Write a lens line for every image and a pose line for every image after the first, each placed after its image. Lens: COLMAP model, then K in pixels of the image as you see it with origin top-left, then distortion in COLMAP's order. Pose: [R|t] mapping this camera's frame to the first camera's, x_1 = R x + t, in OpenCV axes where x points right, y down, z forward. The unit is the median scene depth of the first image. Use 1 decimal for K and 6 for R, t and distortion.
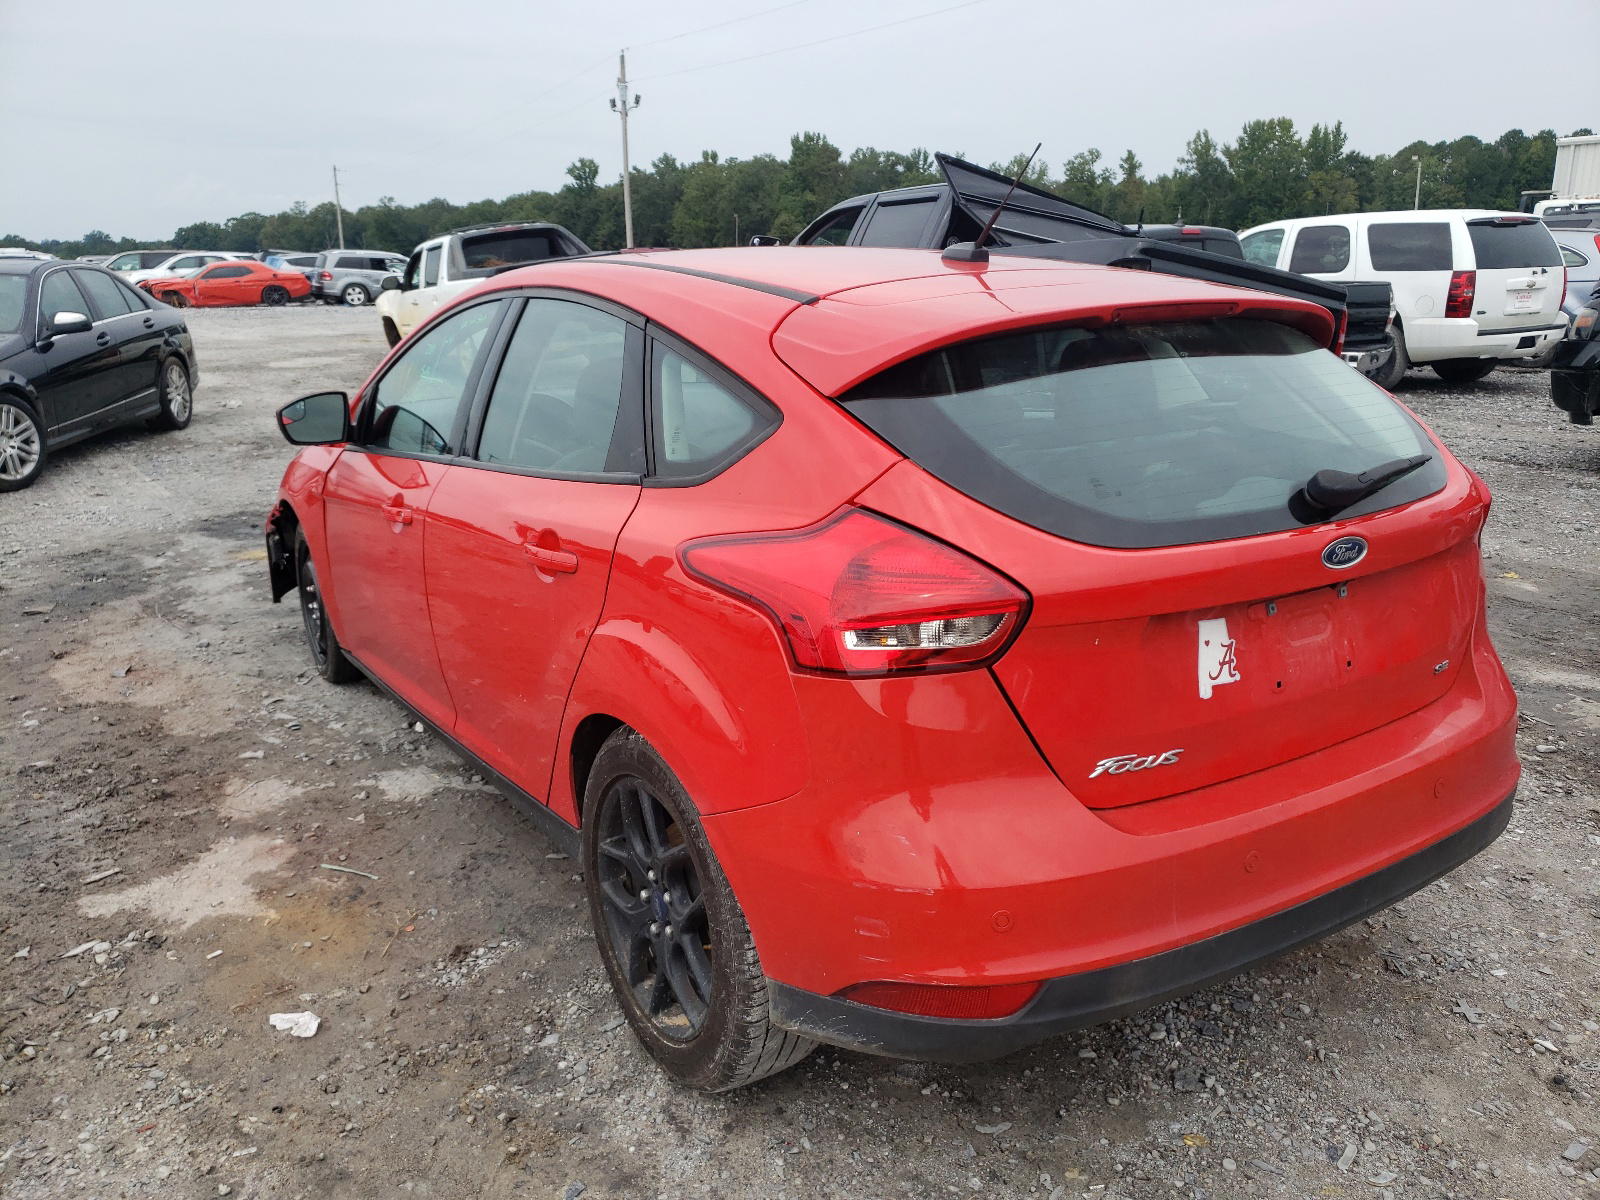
lens RADIAL K [[1247.3, 0, 799.4], [0, 1247.3, 617.7], [0, 0, 1]] dist [0.005082, 0.002729]
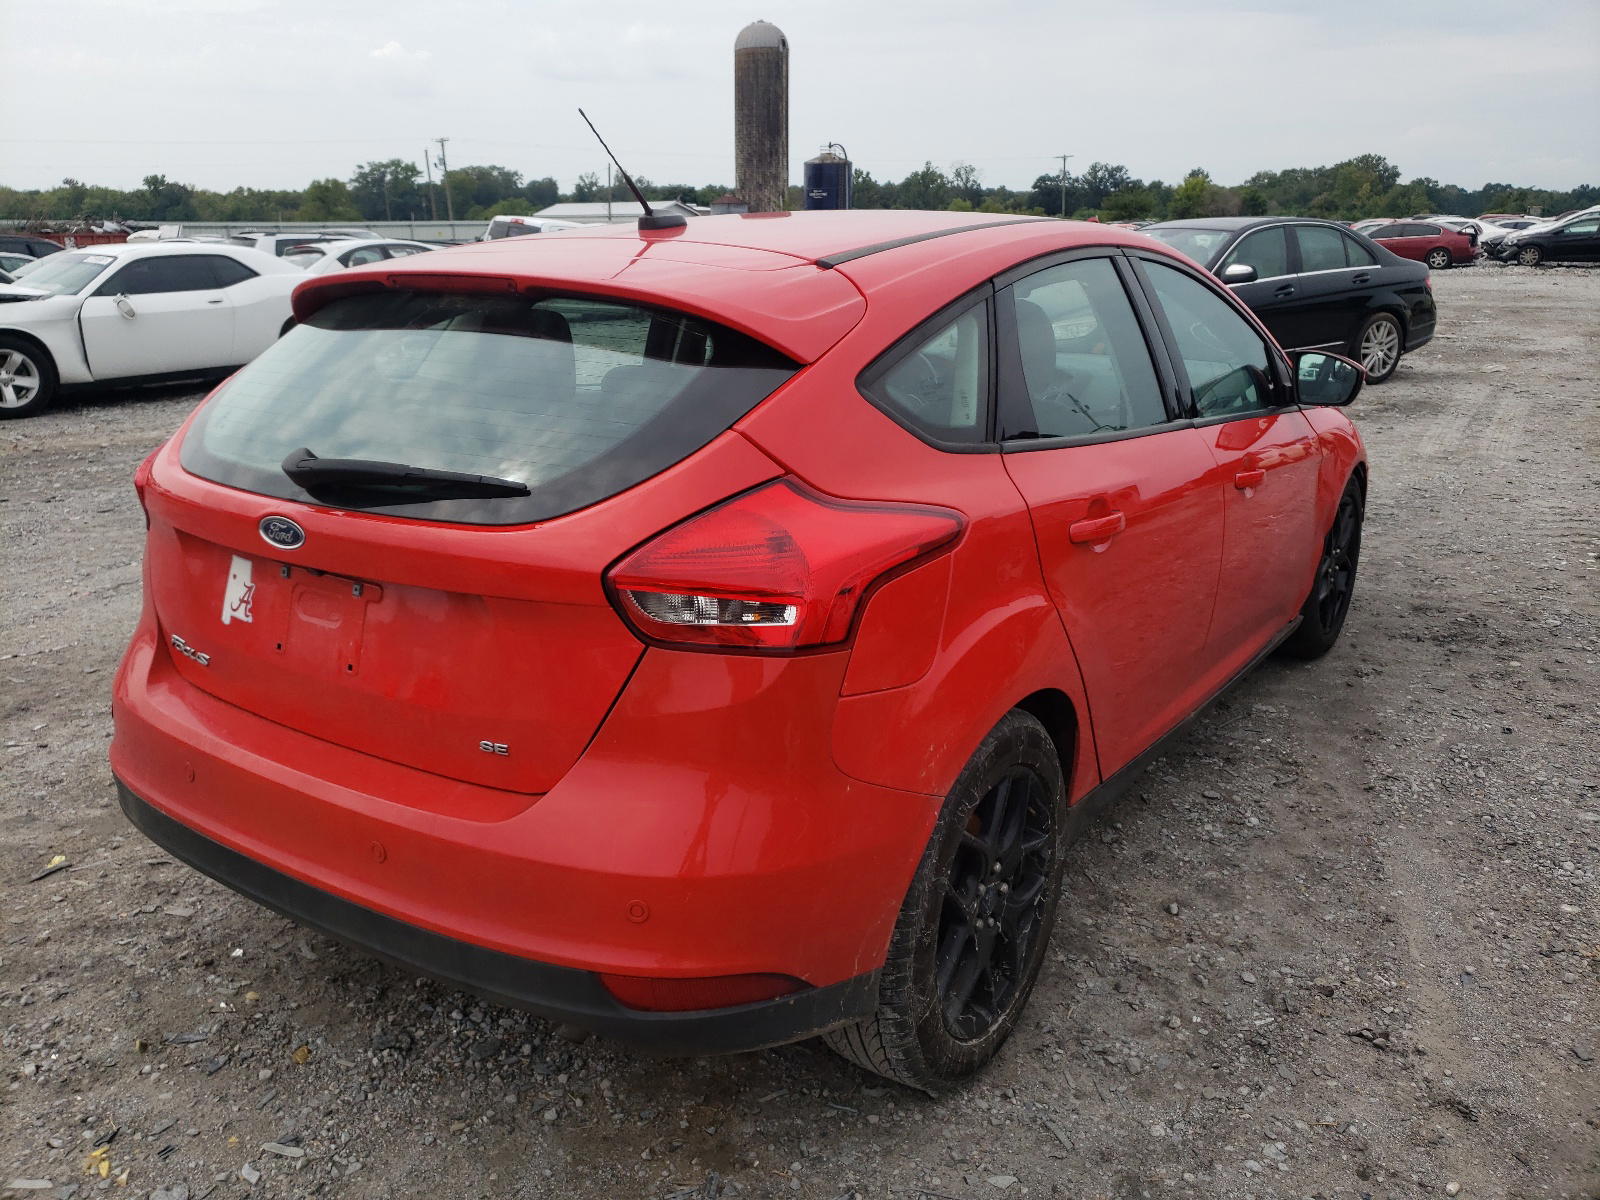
lens RADIAL K [[1263.0, 0, 800.0], [0, 1263.0, 600.0], [0, 0, 1]] dist [-0.003515, 0.002096]
pose [[0.389567, 0.281445, -0.876941, 0.218239], [-0.265245, 0.946107, 0.185812, -0.043379], [0.881977, 0.160218, 0.443224, 0.138253]]
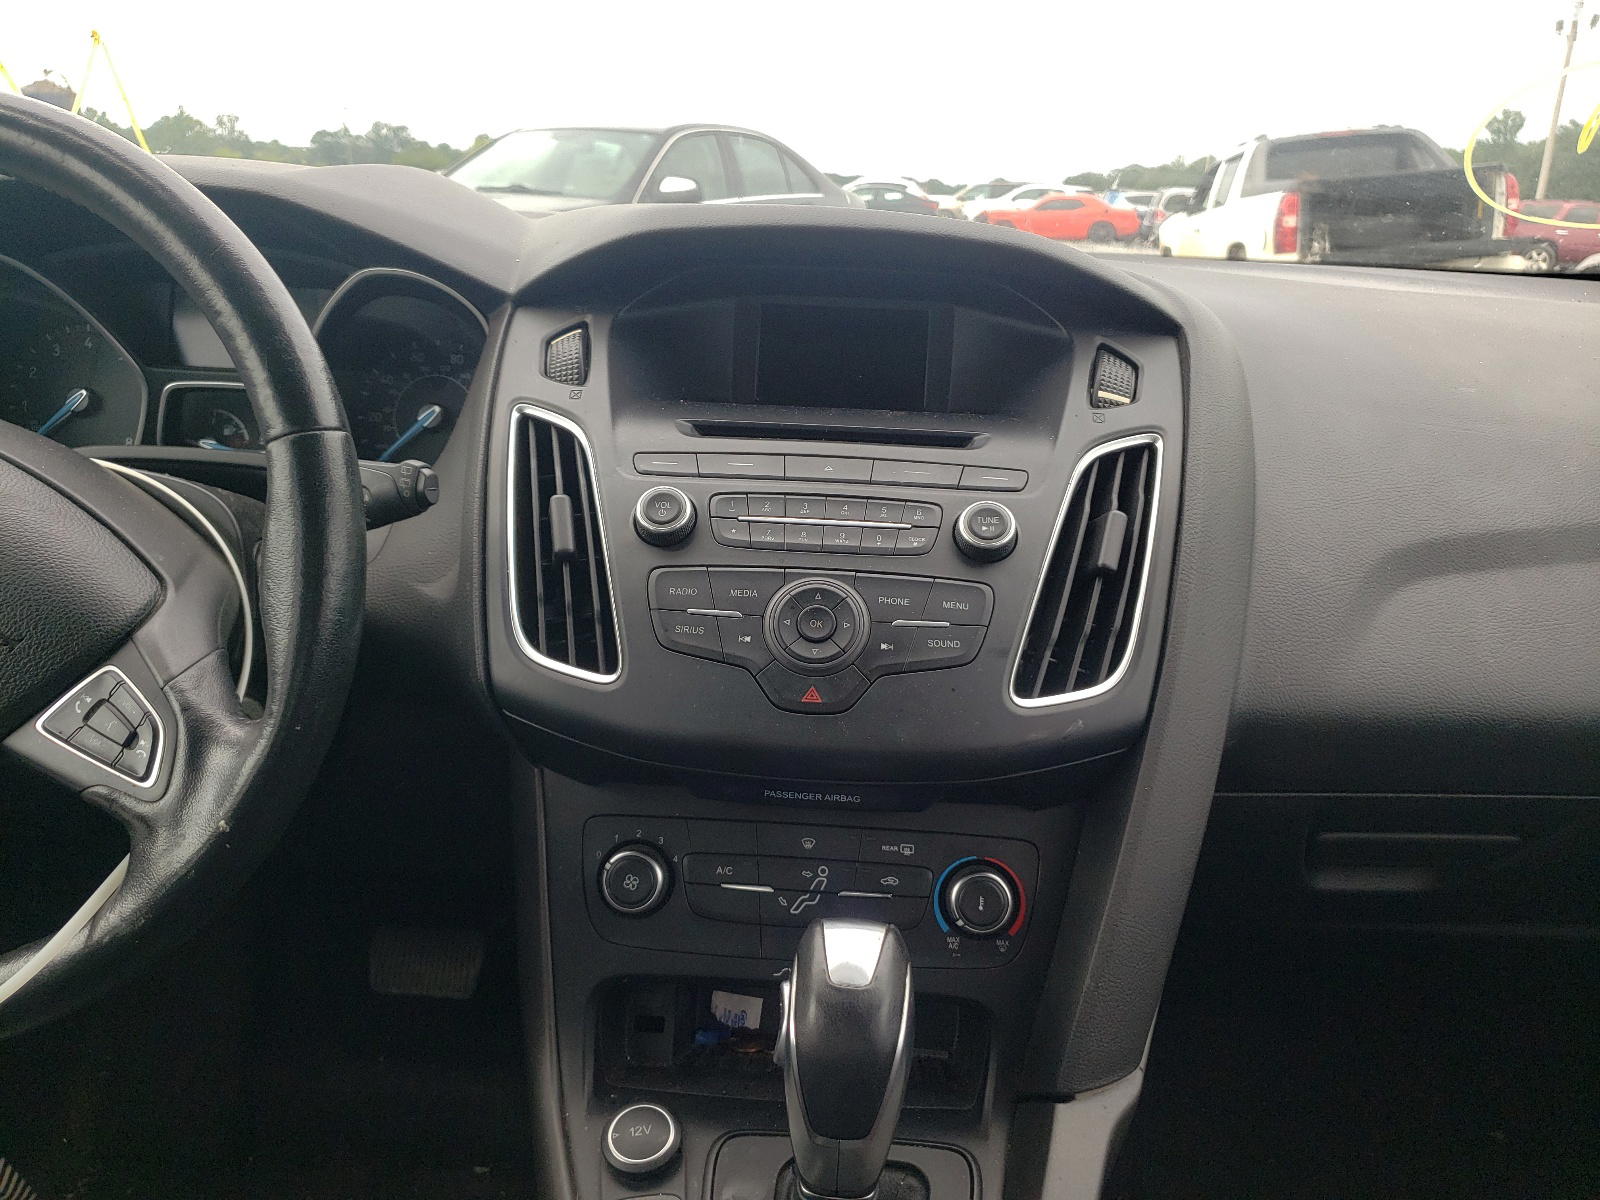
lens RADIAL K [[1263.0, 0, 800.0], [0, 1263.0, 600.0], [0, 0, 1]] dist [-0.003515, 0.002096]
pose [[0.798786, 0.223053, -0.558739, -0.011005], [-0.214427, 0.973292, 0.081996, -0.043347], [0.562106, 0.054312, 0.825280, 0.265302]]
